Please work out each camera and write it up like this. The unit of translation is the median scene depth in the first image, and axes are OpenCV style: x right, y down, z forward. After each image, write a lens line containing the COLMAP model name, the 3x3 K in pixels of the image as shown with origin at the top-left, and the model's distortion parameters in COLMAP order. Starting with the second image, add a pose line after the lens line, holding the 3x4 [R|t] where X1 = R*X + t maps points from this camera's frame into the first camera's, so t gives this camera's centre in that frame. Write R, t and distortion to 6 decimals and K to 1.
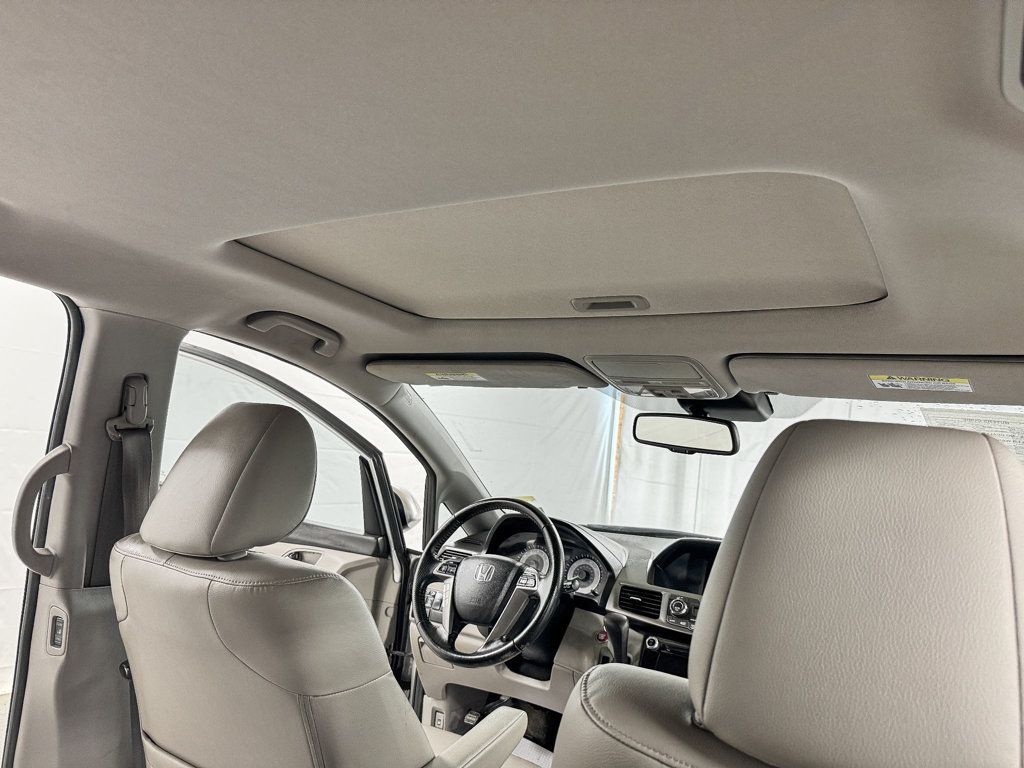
lens RADIAL K [[752.7, 0, 517.7], [0, 752.7, 382.1], [0, 0, 1]] dist [0.048179, -0.046662]
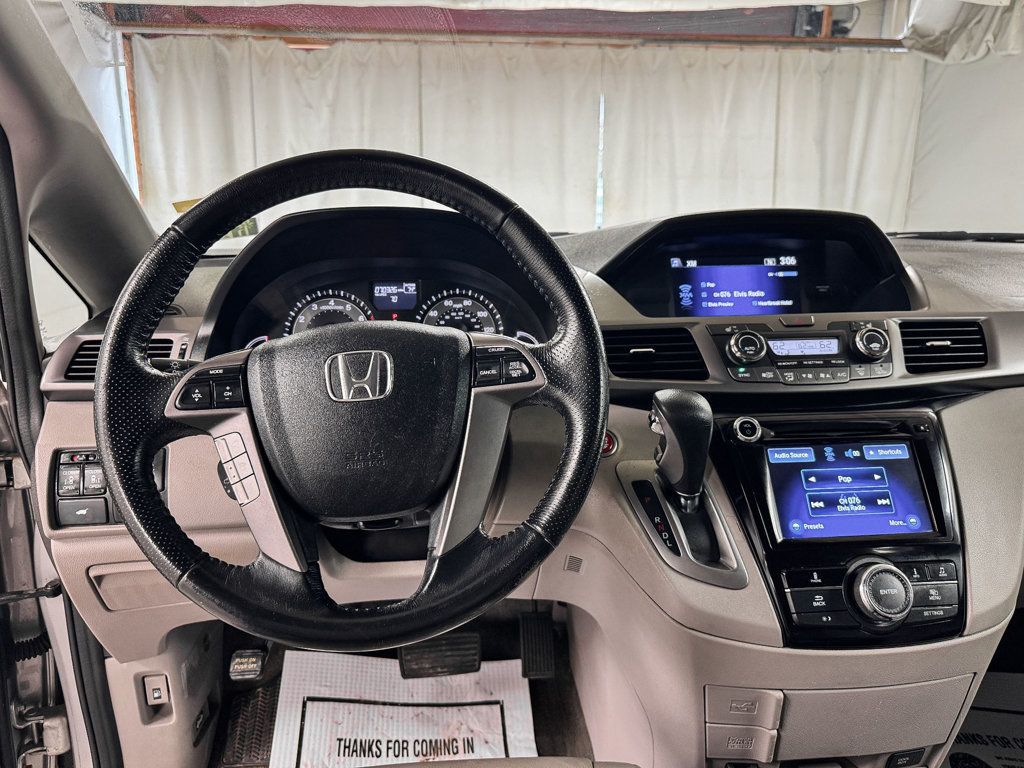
lens RADIAL K [[752.7, 0, 517.7], [0, 752.7, 382.1], [0, 0, 1]] dist [0.048179, -0.046662]
pose [[0.770484, -0.255106, 0.584187, -0.182607], [0.025501, 0.928033, 0.371624, 0.120533], [-0.636948, -0.271433, 0.721540, 0.668168]]
